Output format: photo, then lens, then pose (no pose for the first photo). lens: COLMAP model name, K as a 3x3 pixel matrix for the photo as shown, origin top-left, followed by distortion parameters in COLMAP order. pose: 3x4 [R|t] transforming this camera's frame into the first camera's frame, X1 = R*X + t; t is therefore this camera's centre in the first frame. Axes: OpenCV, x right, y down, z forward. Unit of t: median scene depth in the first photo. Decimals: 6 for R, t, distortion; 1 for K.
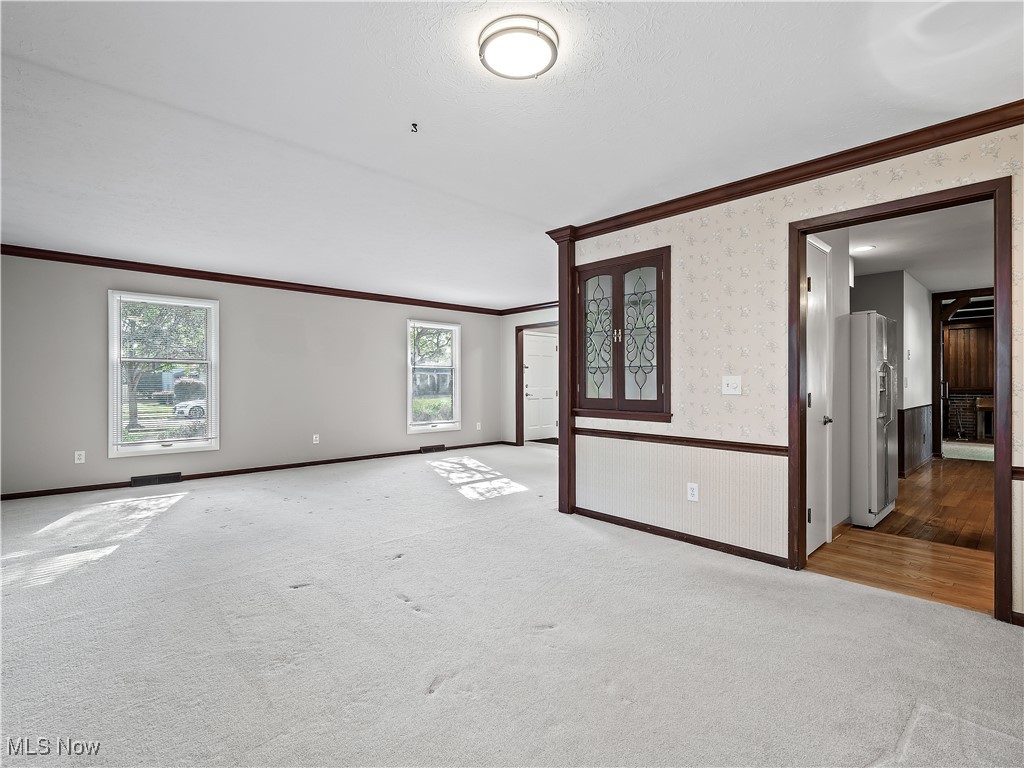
lens RADIAL K [[486.7, 0, 498.1], [0, 486.7, 385.1], [0, 0, 1]] dist [-0.000863, -0.000199]
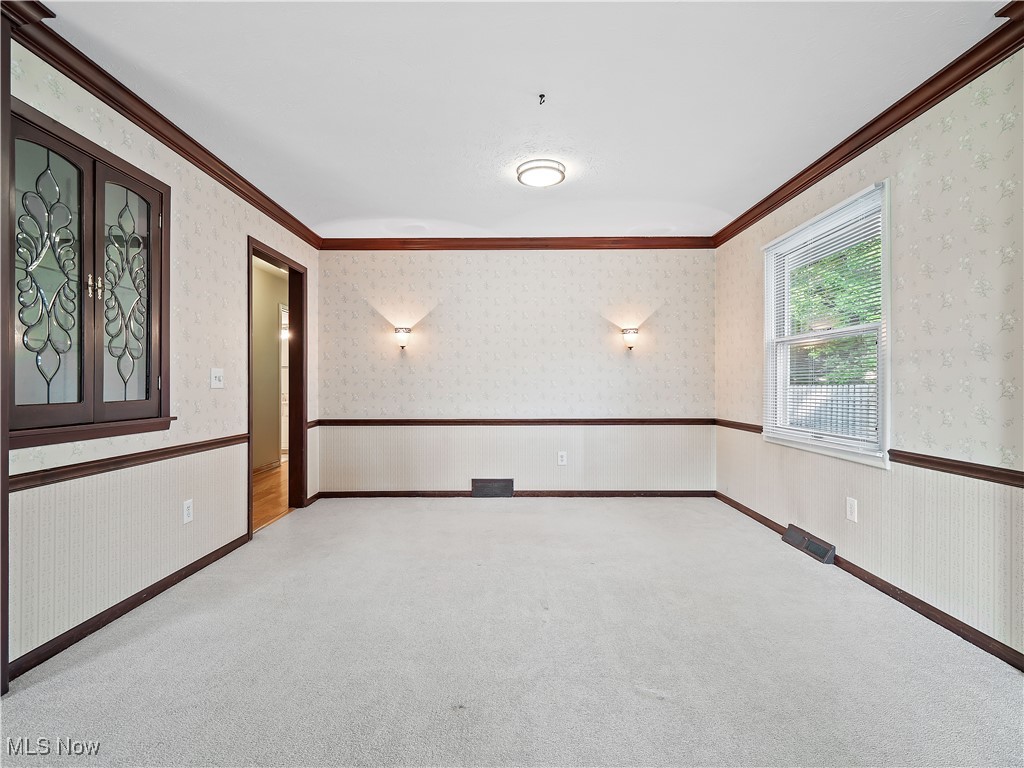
lens RADIAL K [[498.0, 0, 516.8], [0, 498.0, 379.5], [0, 0, 1]] dist [-0.000525, -0.000413]
pose [[-0.737567, 0.005583, 0.675251, -0.510262], [0.003526, 0.999984, -0.004416, 0.007435], [-0.675264, -0.000876, -0.737575, 1.141795]]
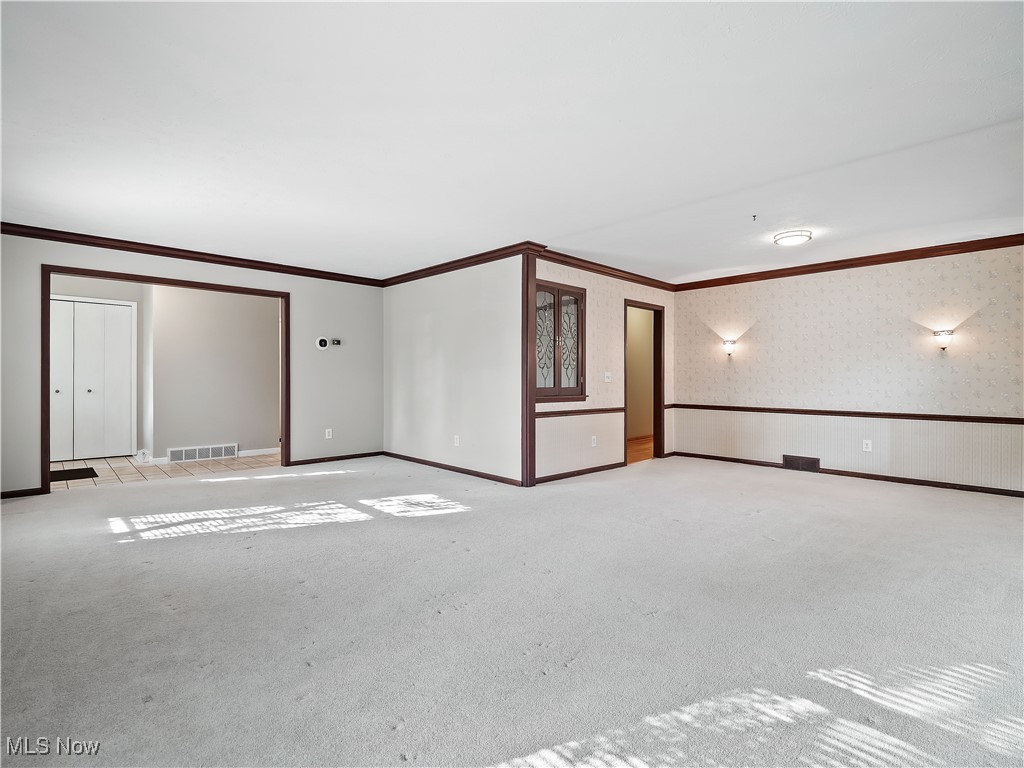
lens RADIAL K [[498.0, 0, 516.8], [0, 498.0, 379.5], [0, 0, 1]] dist [-0.000525, -0.000413]
pose [[-0.026679, -0.003070, 0.999639, -1.194899], [-0.000121, 0.999995, 0.003067, 0.002222], [-0.999644, -0.000039, -0.026679, 1.206089]]
